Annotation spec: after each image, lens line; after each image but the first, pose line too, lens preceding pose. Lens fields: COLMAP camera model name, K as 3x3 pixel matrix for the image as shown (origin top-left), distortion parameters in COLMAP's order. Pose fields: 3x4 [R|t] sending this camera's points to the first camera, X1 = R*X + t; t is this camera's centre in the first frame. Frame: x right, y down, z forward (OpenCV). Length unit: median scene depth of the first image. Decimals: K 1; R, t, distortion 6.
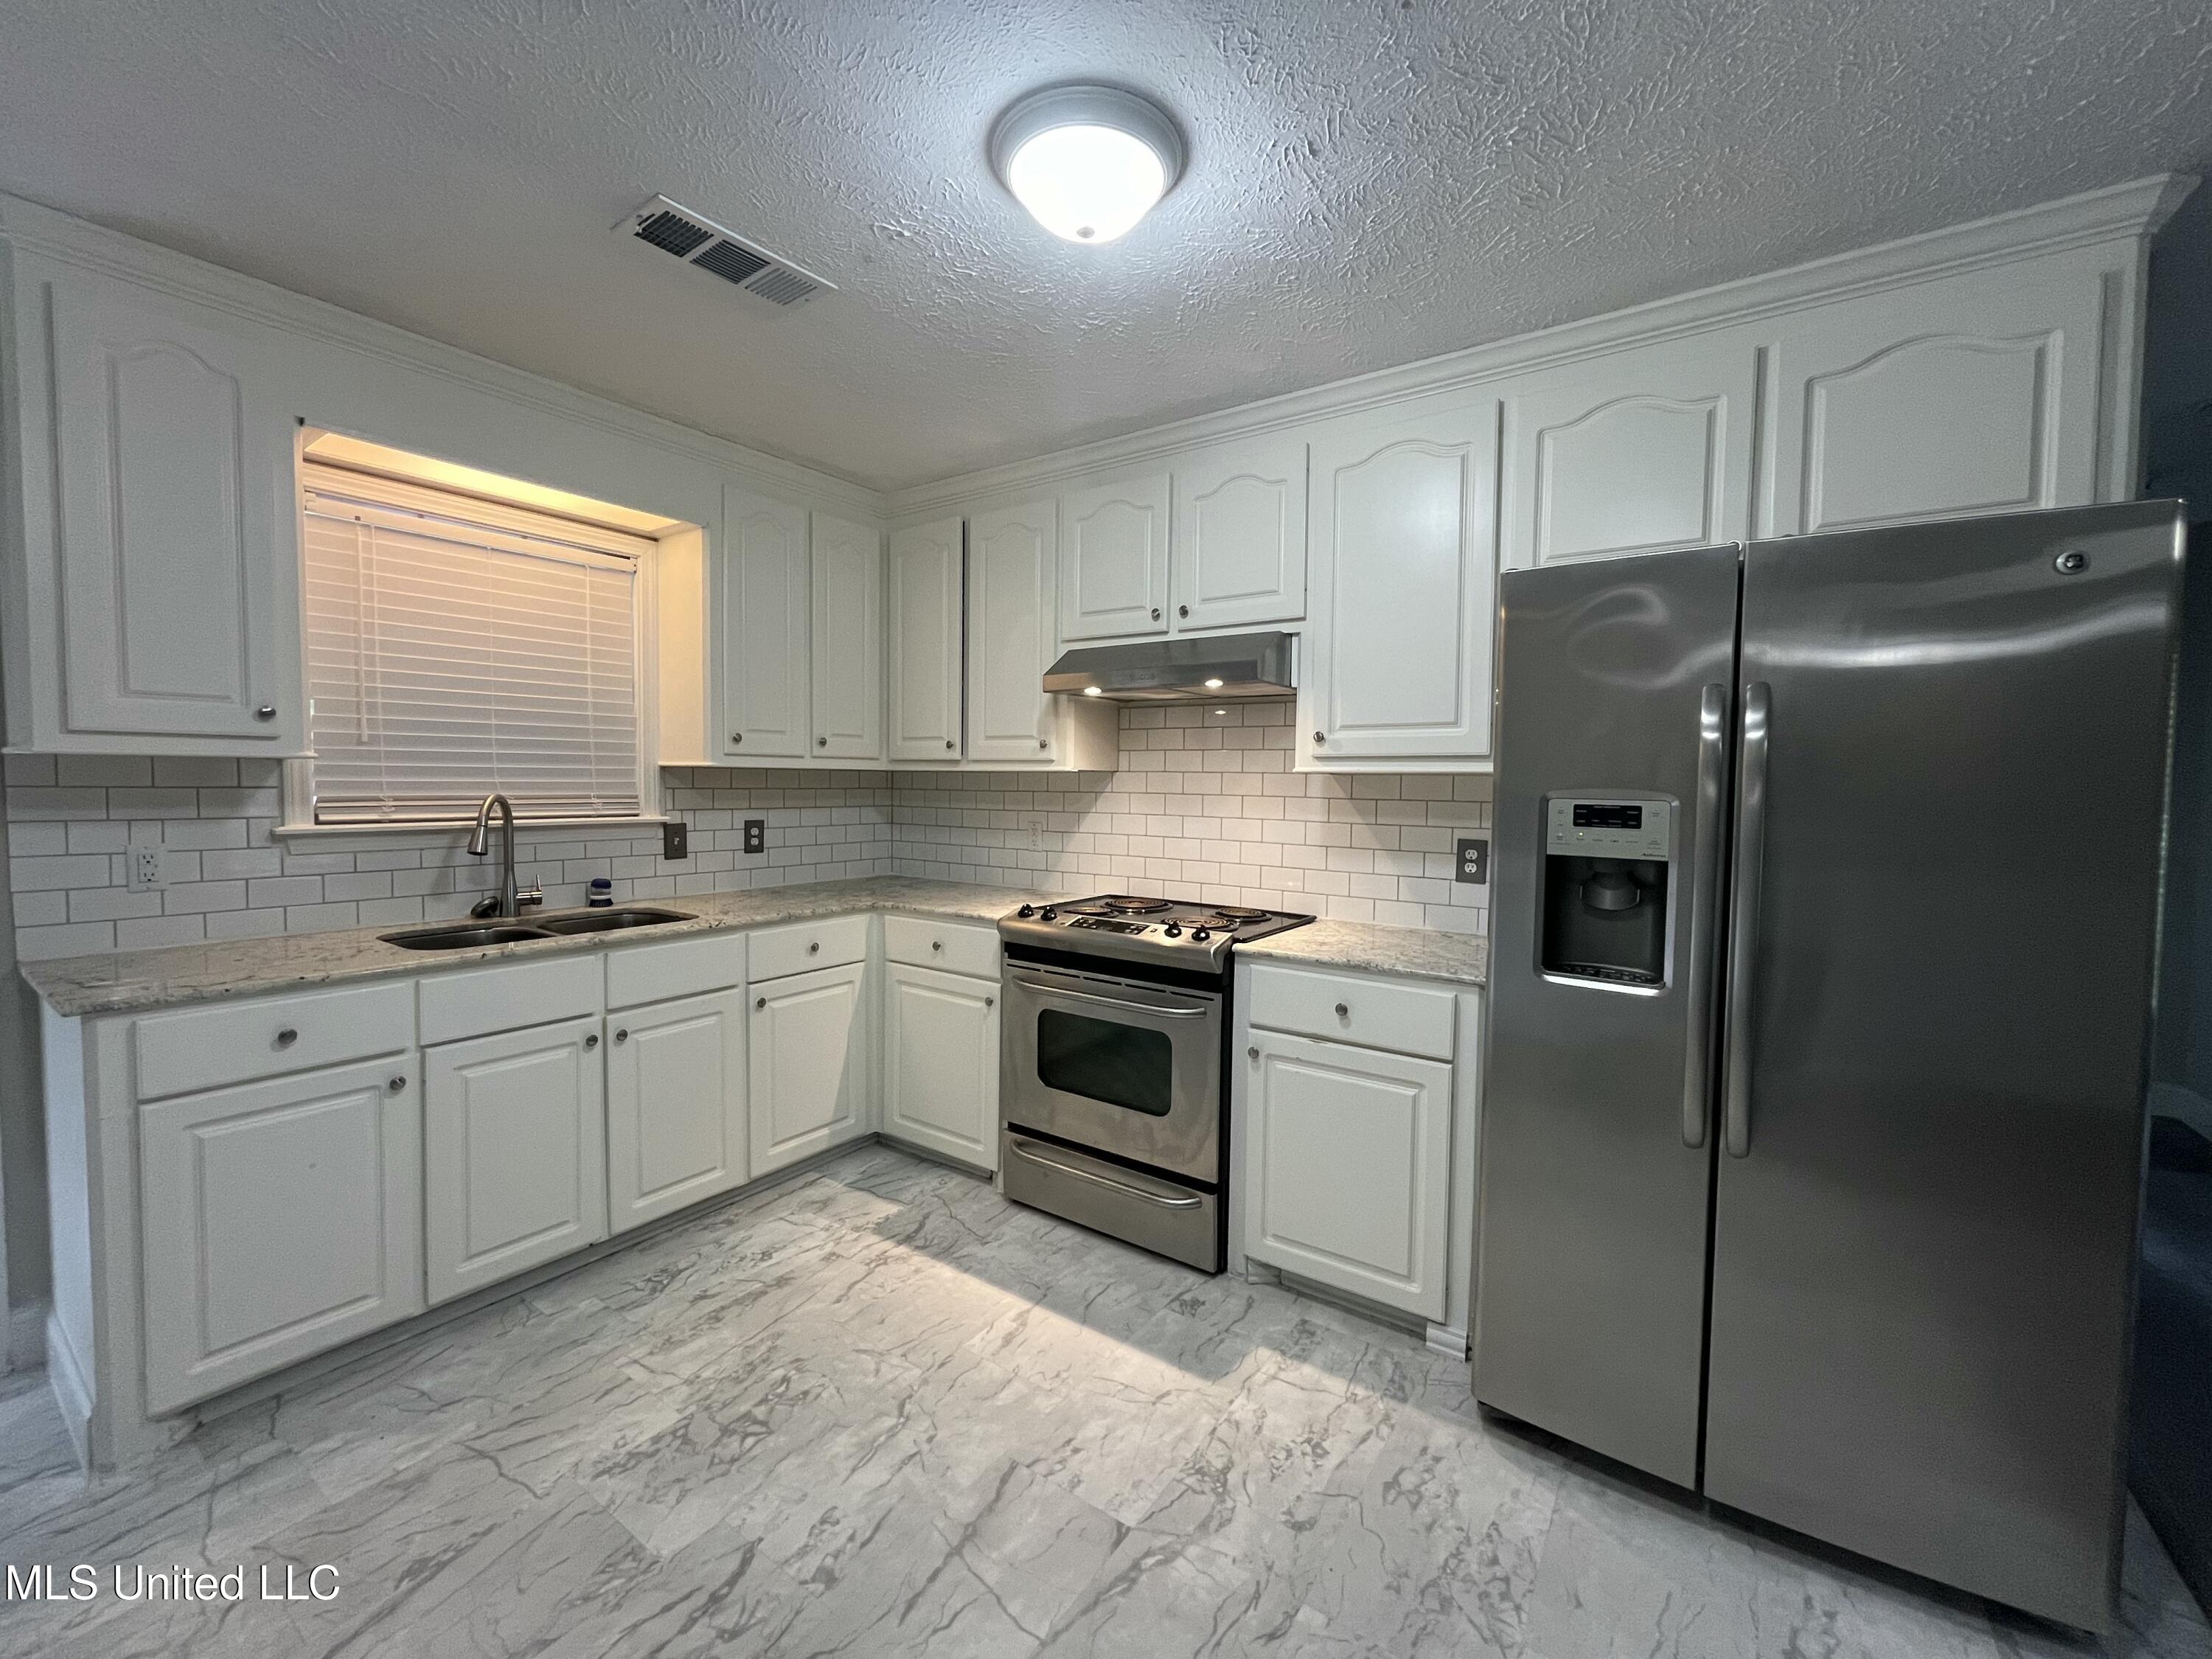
lens RADIAL K [[898.5, 0, 1093.8], [0, 898.5, 819.1], [0, 0, 1]] dist [0.000134, -0.000008]
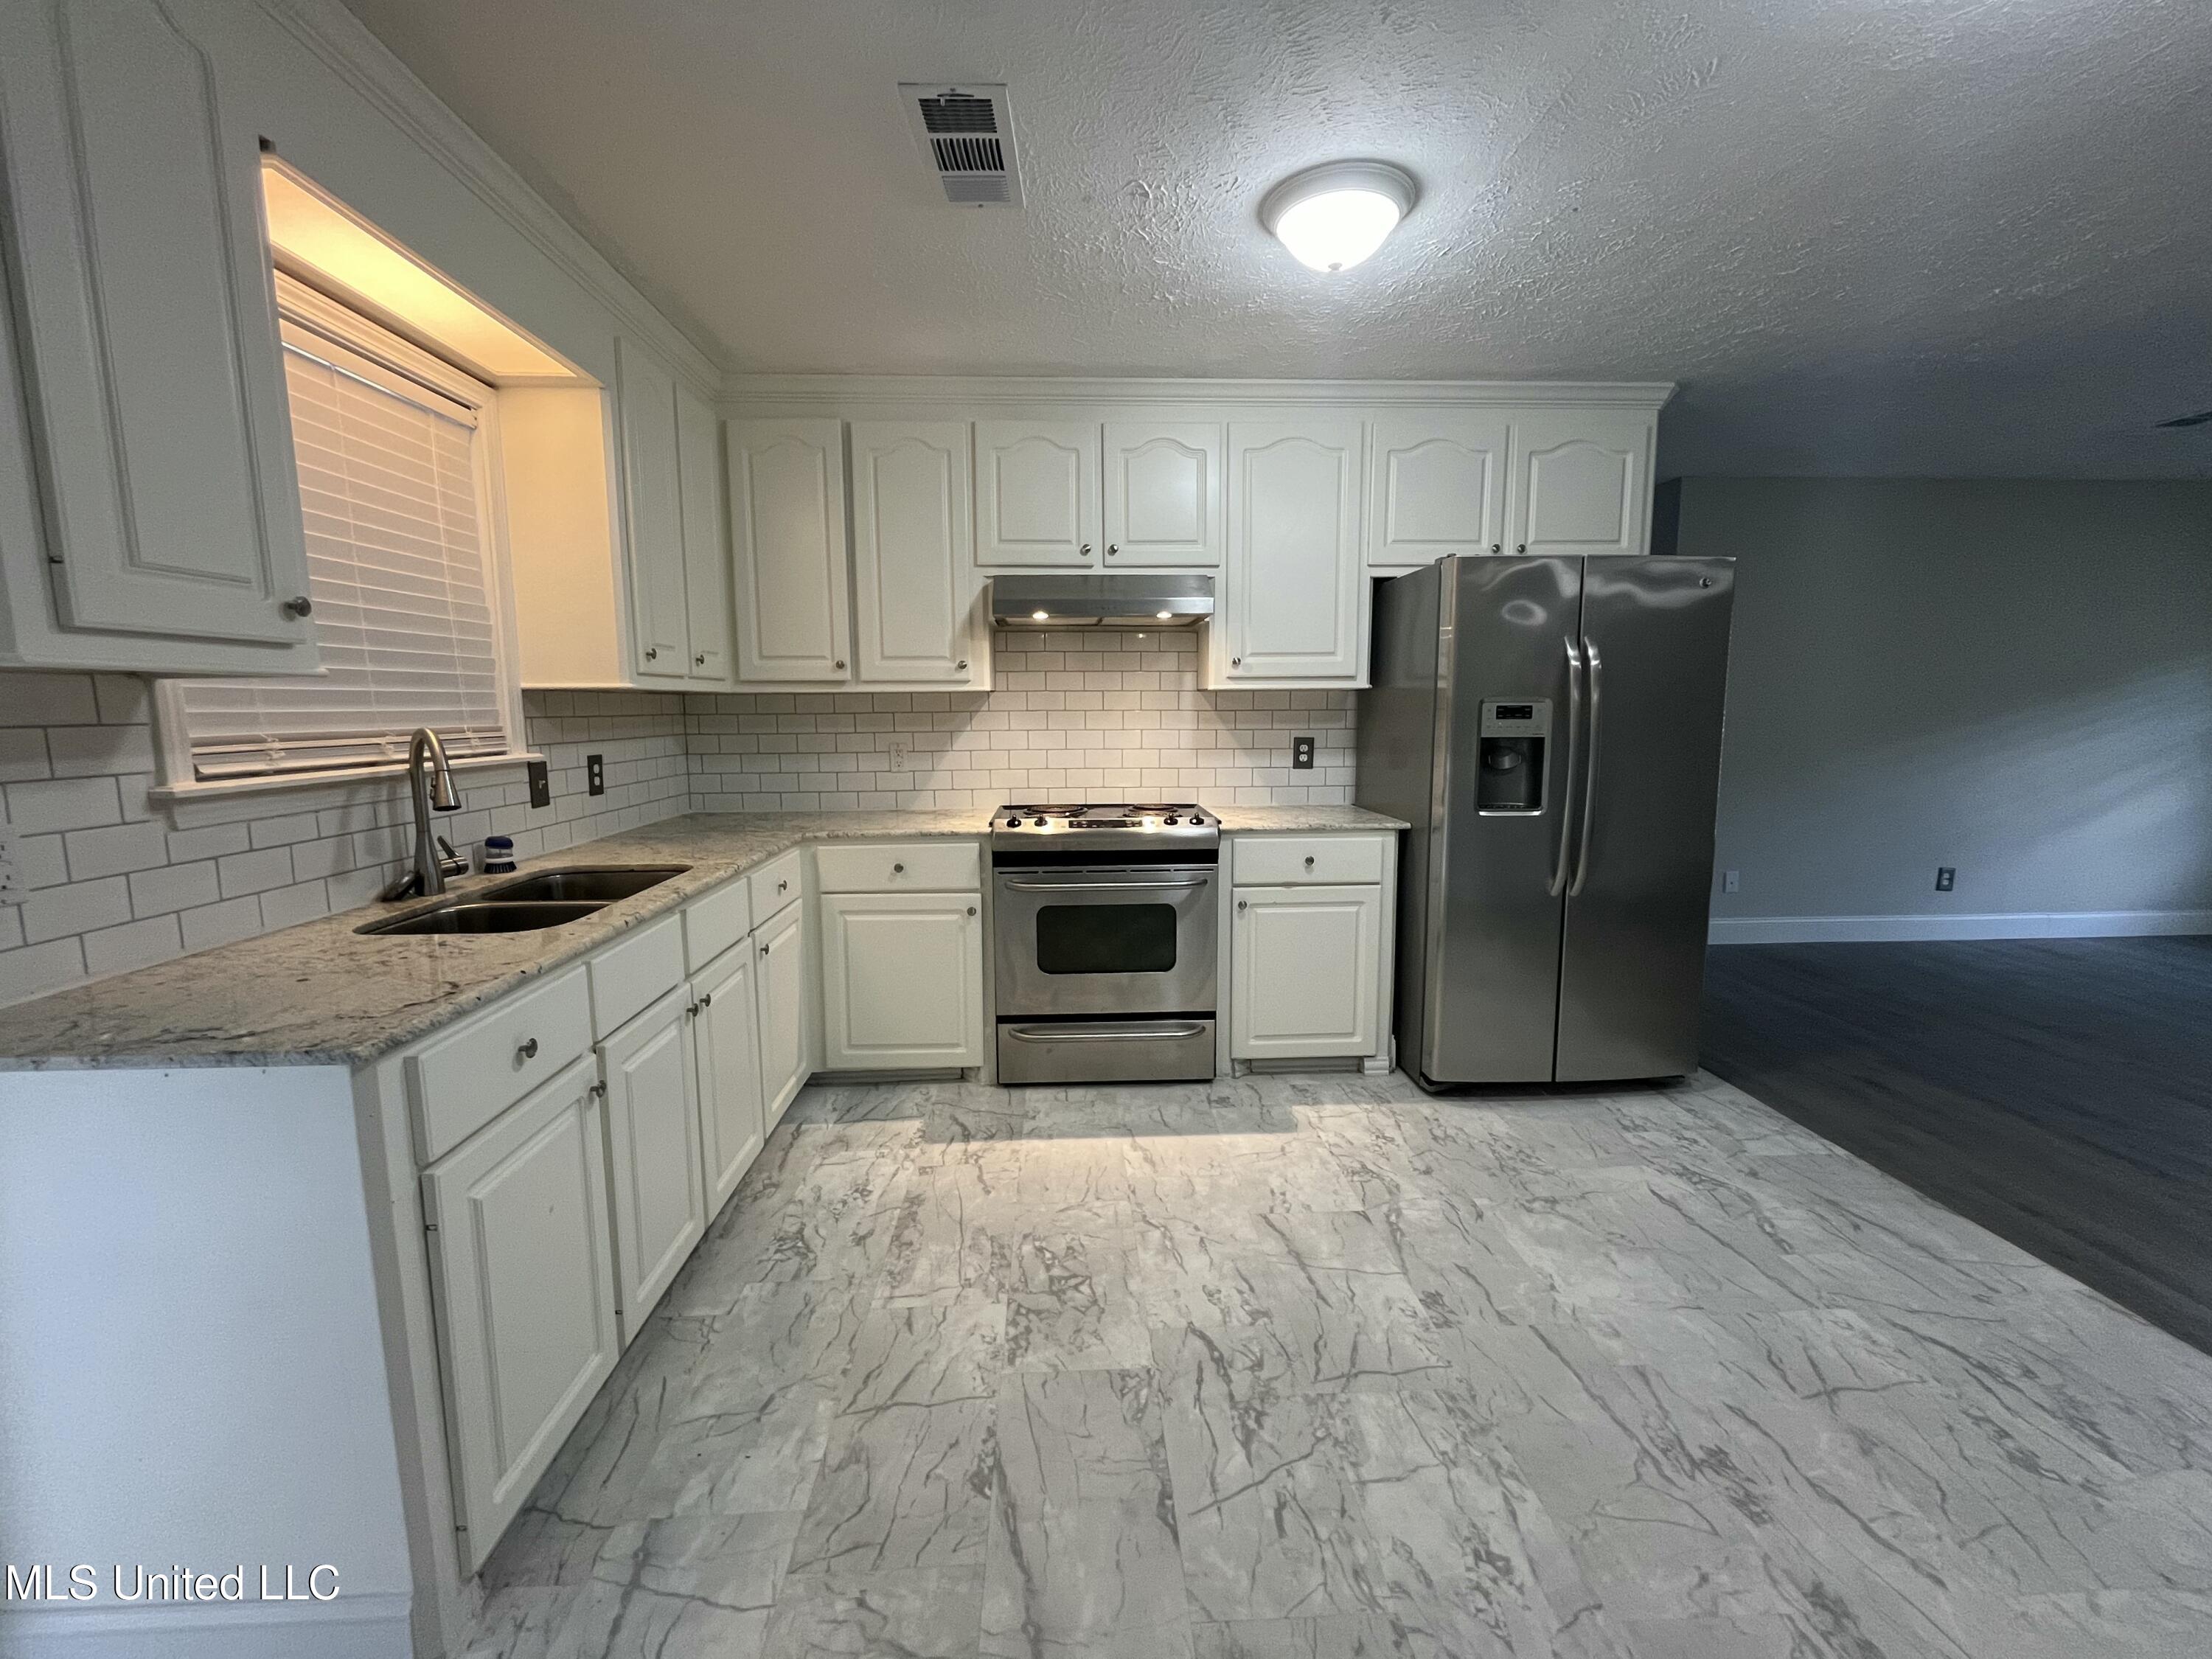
lens RADIAL K [[898.5, 0, 1095.5], [0, 898.5, 818.7], [0, 0, 1]] dist [0.000134, -0.000008]
pose [[0.791701, -0.094415, 0.603569, -0.730379], [0.043630, 0.994201, 0.098291, -0.002760], [-0.609349, -0.051483, 0.791229, 0.094994]]
